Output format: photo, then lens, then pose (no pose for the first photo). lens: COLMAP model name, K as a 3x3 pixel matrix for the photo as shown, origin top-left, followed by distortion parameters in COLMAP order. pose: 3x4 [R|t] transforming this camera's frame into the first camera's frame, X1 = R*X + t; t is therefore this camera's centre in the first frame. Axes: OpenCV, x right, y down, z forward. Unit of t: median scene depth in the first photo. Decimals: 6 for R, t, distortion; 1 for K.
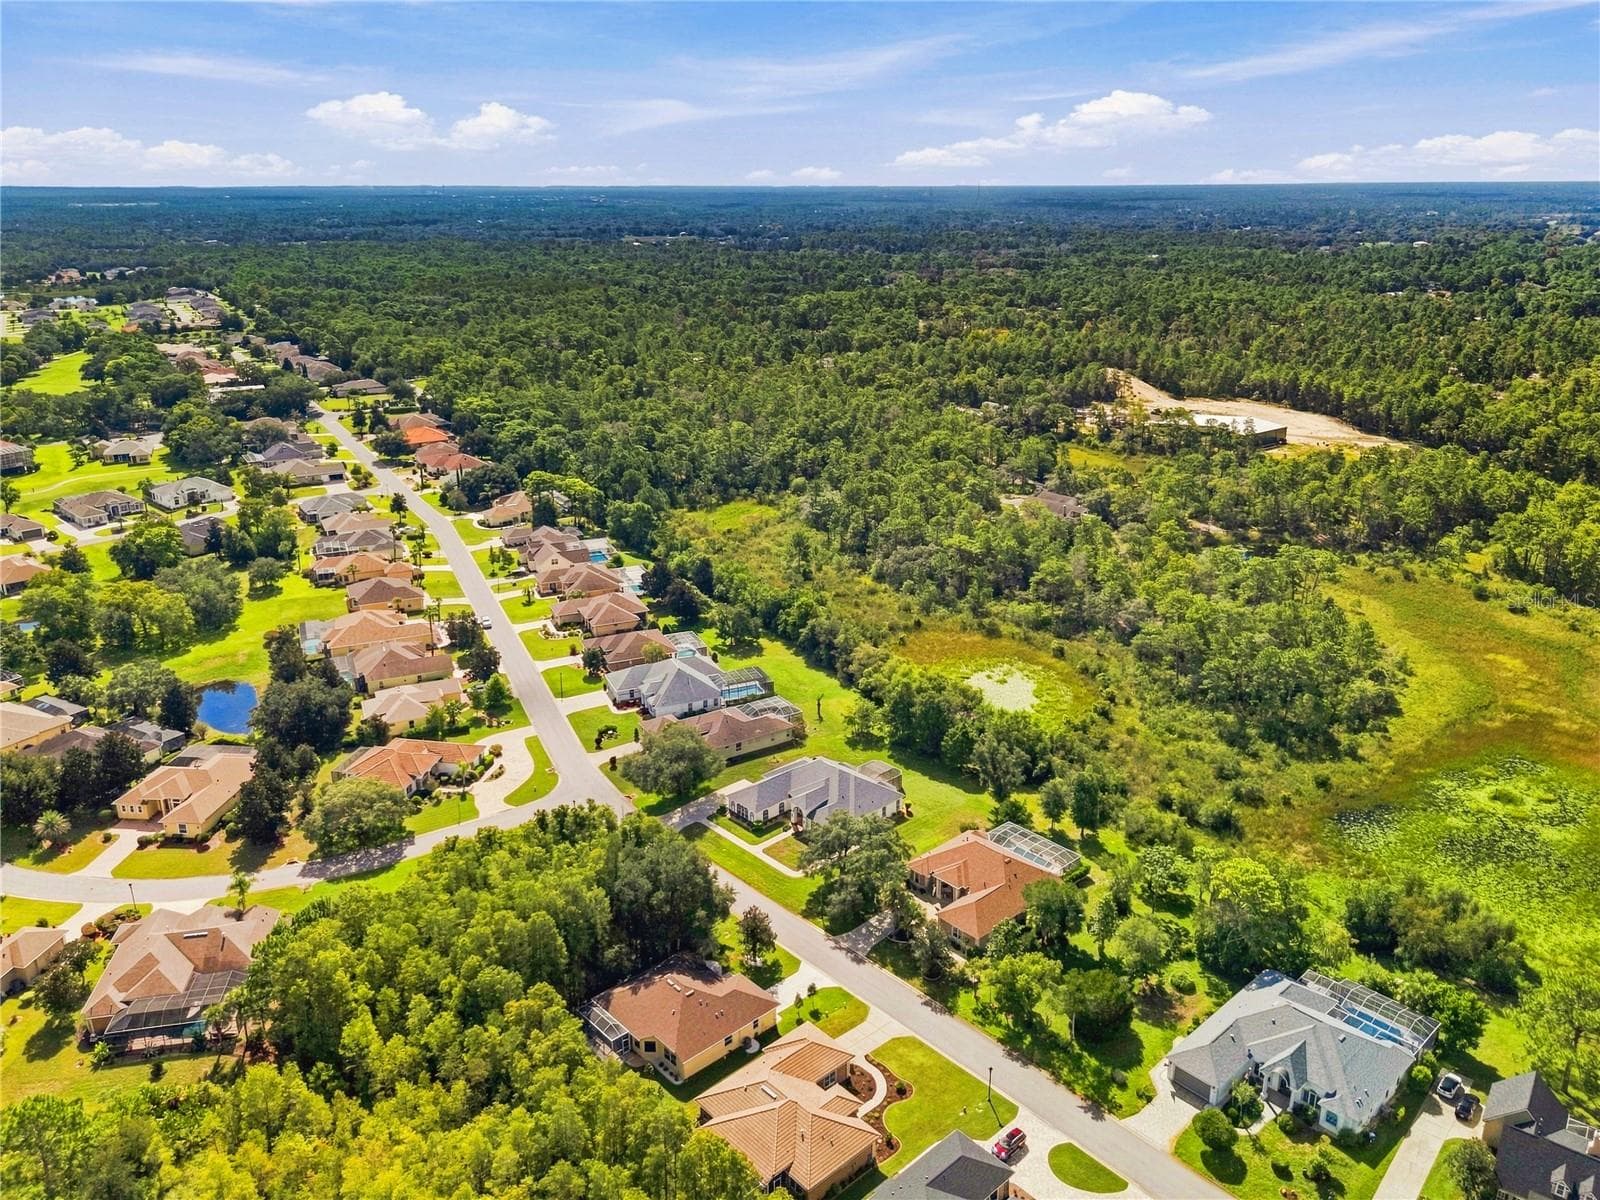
lens RADIAL K [[1180.7, 0, 803.5], [0, 1180.7, 597.0], [0, 0, 1]] dist [0.049120, -0.029688]
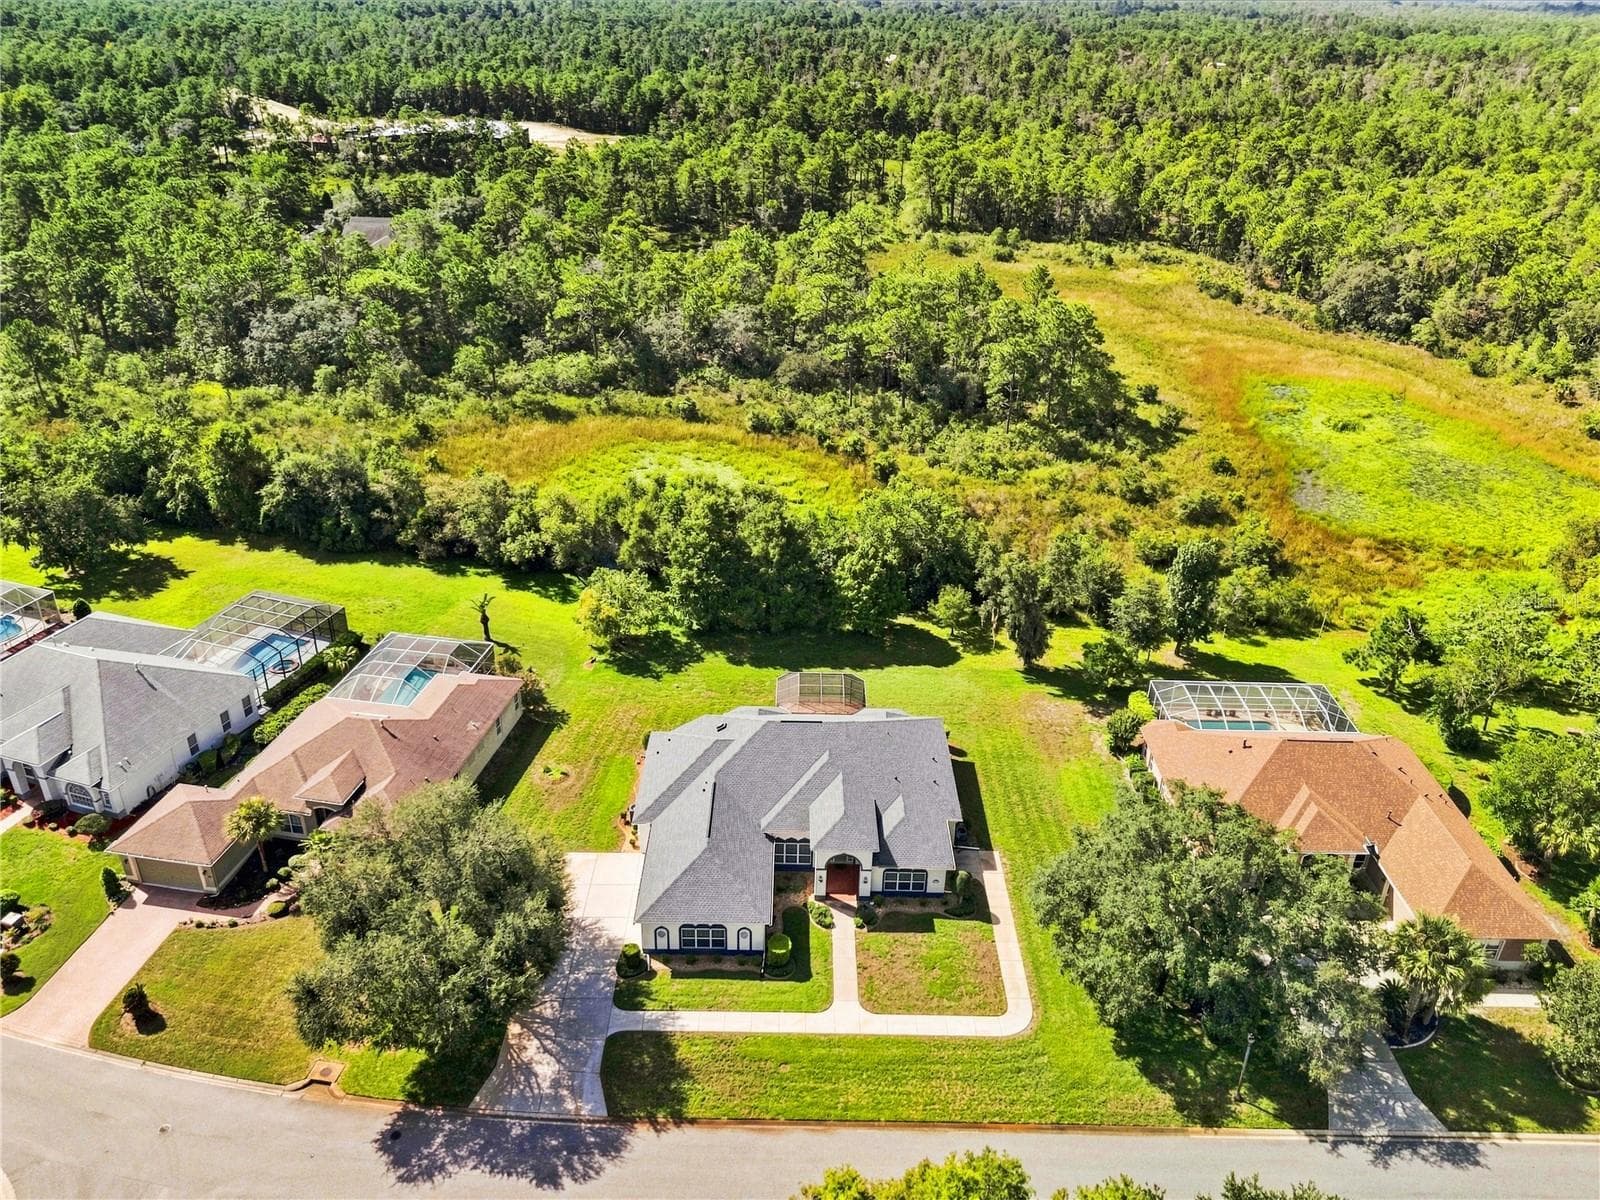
lens RADIAL K [[1180.7, 0, 805.1], [0, 1180.7, 593.4], [0, 0, 1]] dist [0.049120, -0.029688]
pose [[0.673390, -0.326770, 0.663149, -0.215949], [0.221122, 0.944973, 0.241103, 0.001791], [-0.705444, -0.015719, 0.708592, 0.661449]]
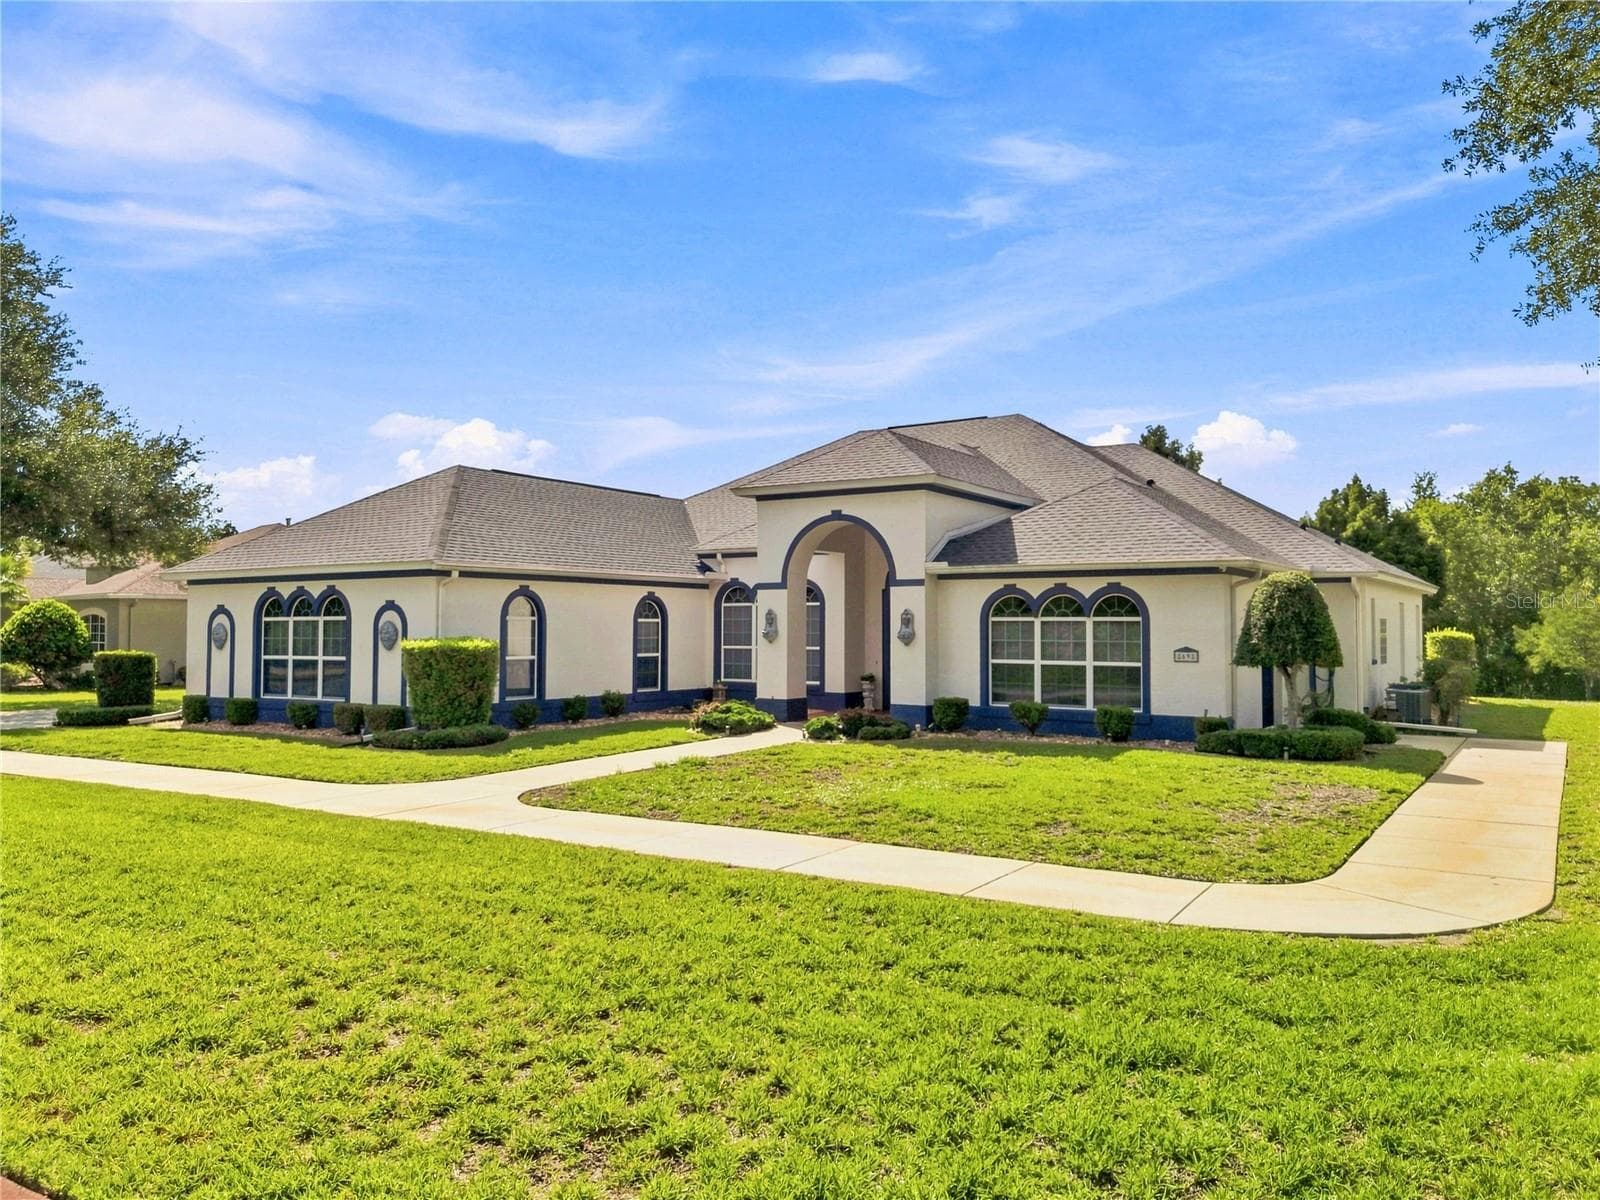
lens RADIAL K [[1180.7, 0, 795.1], [0, 1180.7, 604.8], [0, 0, 1]] dist [0.049120, -0.029688]
pose [[0.967998, 0.005672, 0.250893, -0.031883], [0.083480, 0.935532, -0.343236, 0.200456], [-0.236665, 0.353196, 0.905120, 0.811382]]
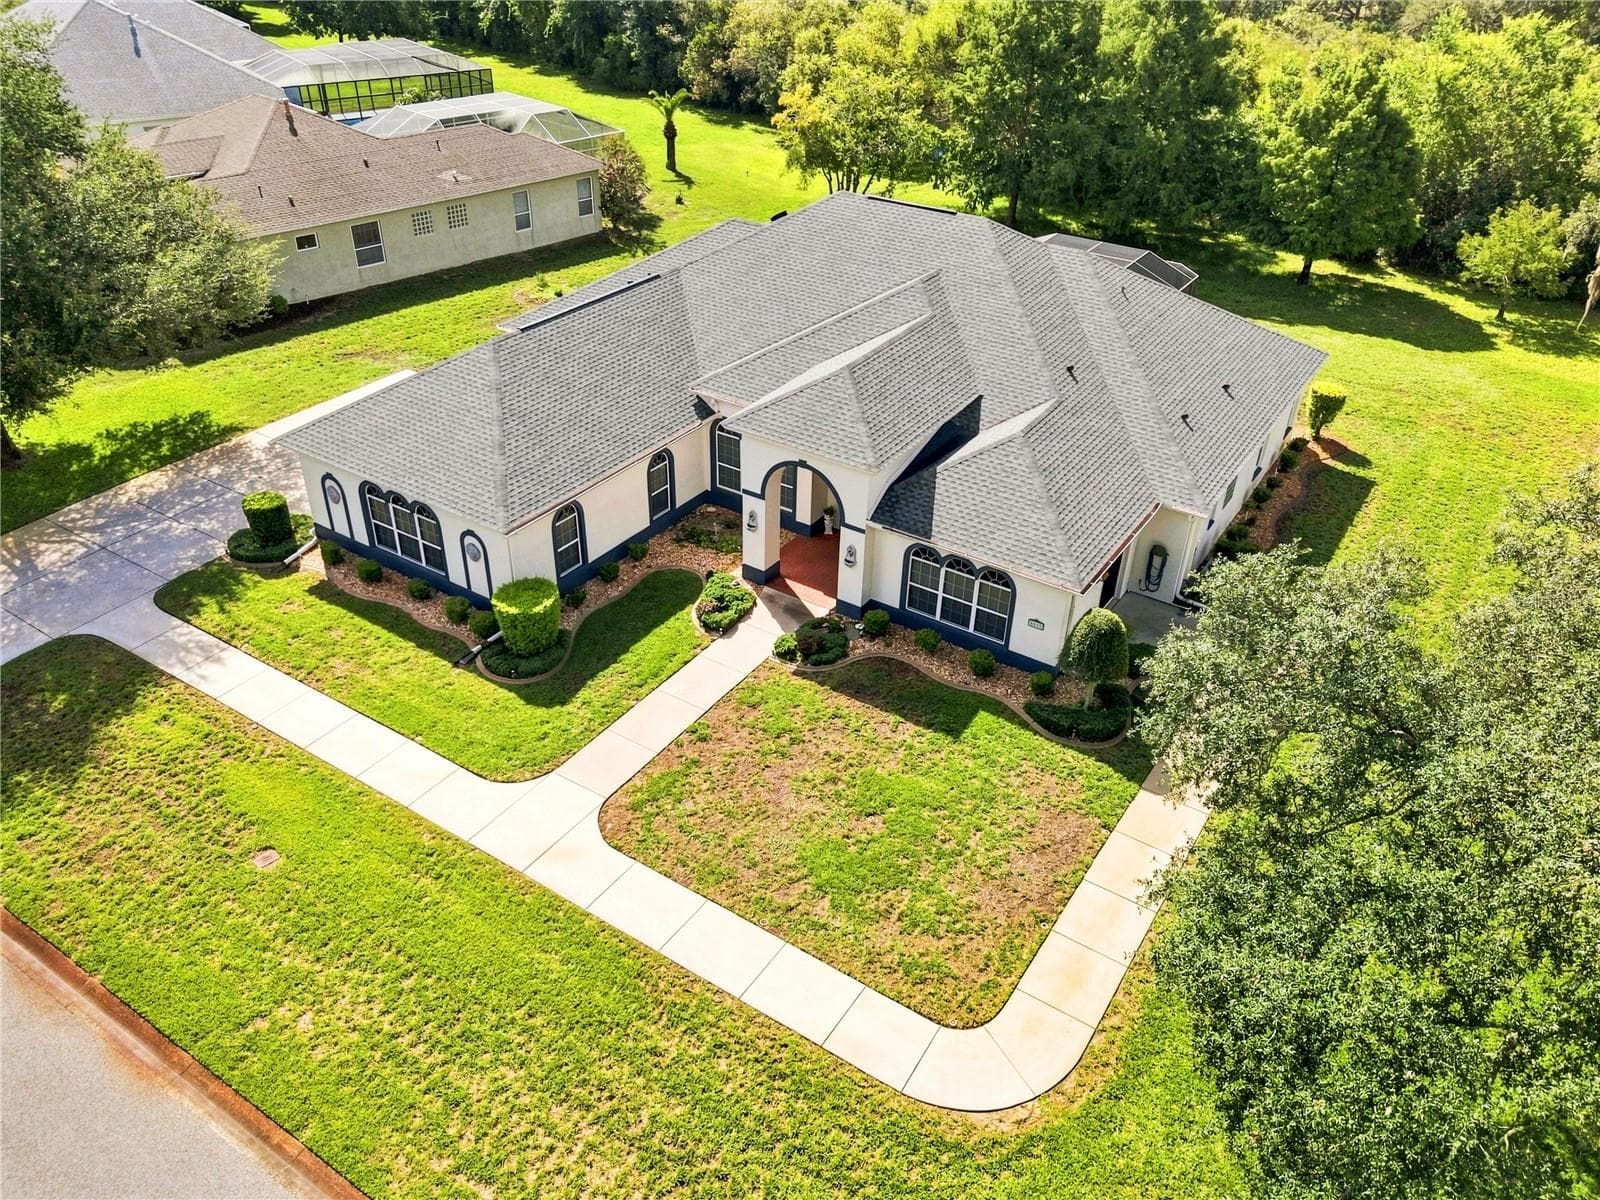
lens RADIAL K [[1180.7, 0, 803.9], [0, 1180.7, 602.2], [0, 0, 1]] dist [0.049120, -0.029688]
pose [[0.968885, -0.116406, 0.218431, -0.033397], [0.059464, 0.966131, 0.251106, 0.142301], [-0.240263, -0.230304, 0.942992, 0.773161]]
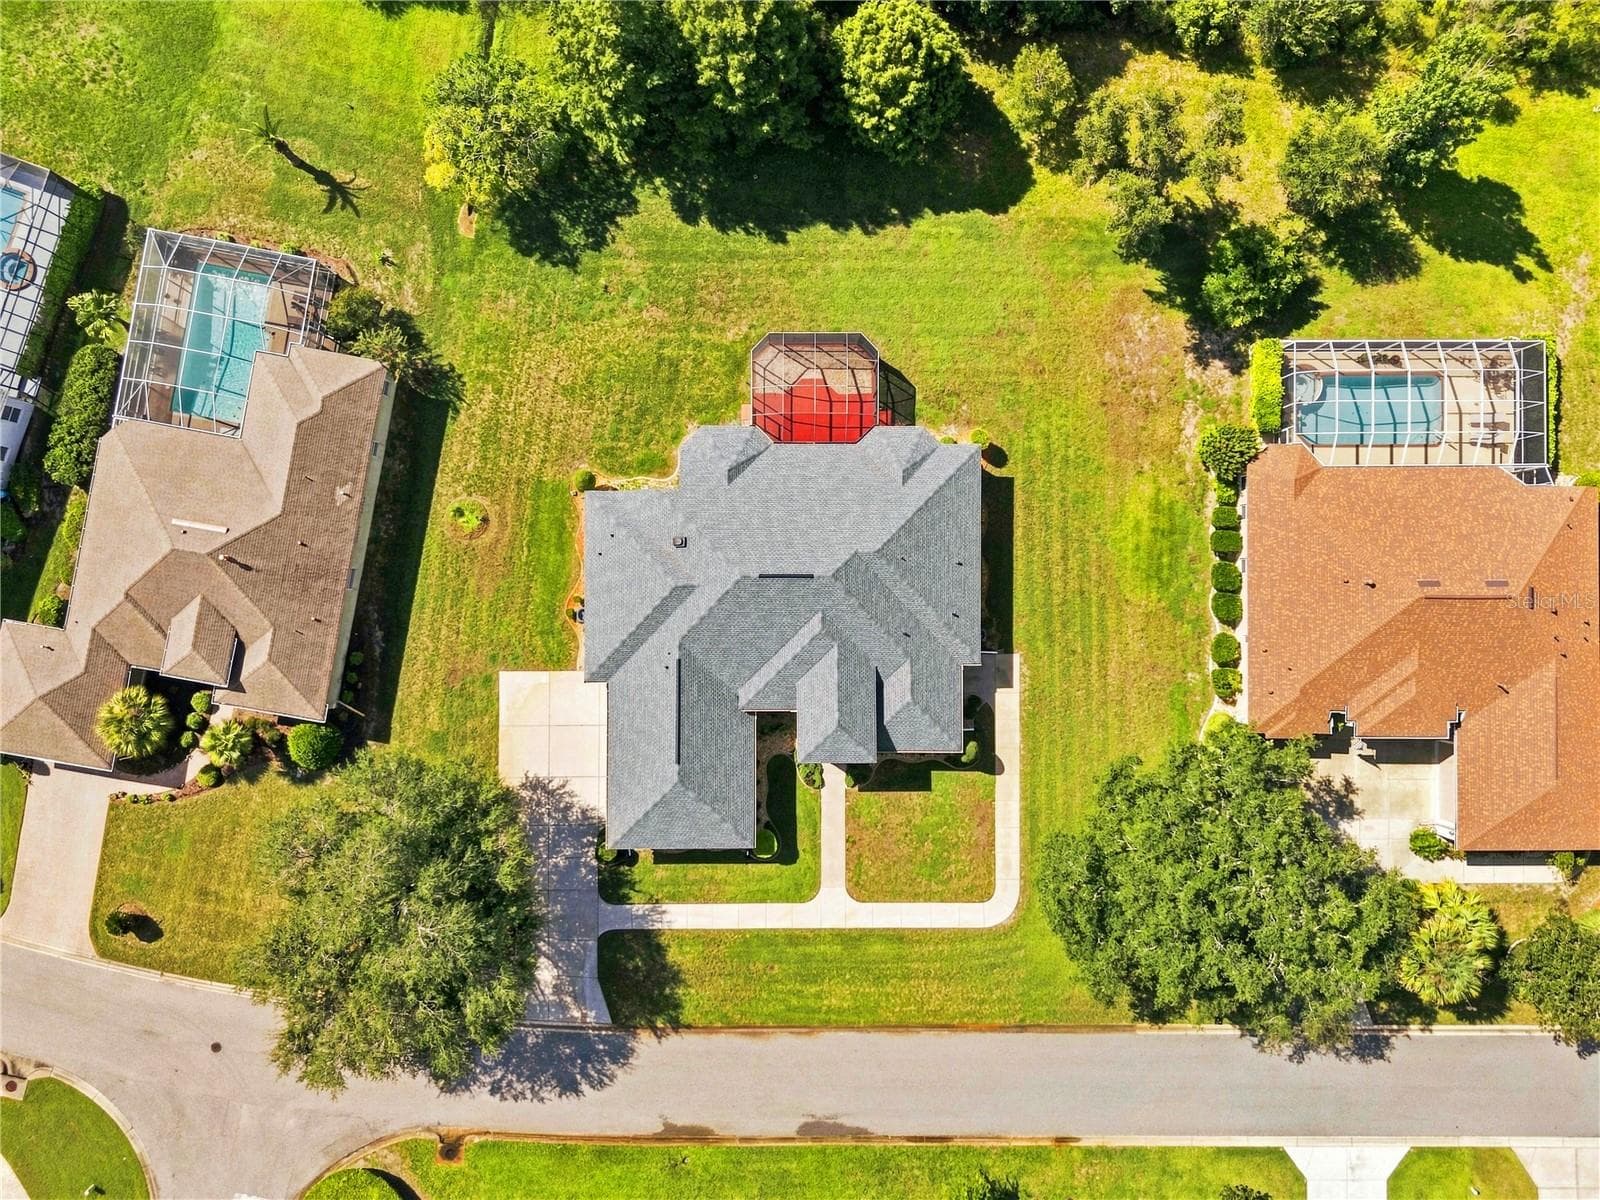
lens RADIAL K [[1180.7, 0, 798.8], [0, 1180.7, 606.5], [0, 0, 1]] dist [0.049120, -0.029688]
pose [[0.675210, -0.737391, 0.018606, 0.011808], [0.222369, 0.227539, 0.948039, -0.134455], [-0.703309, -0.635988, 0.317609, 0.832722]]
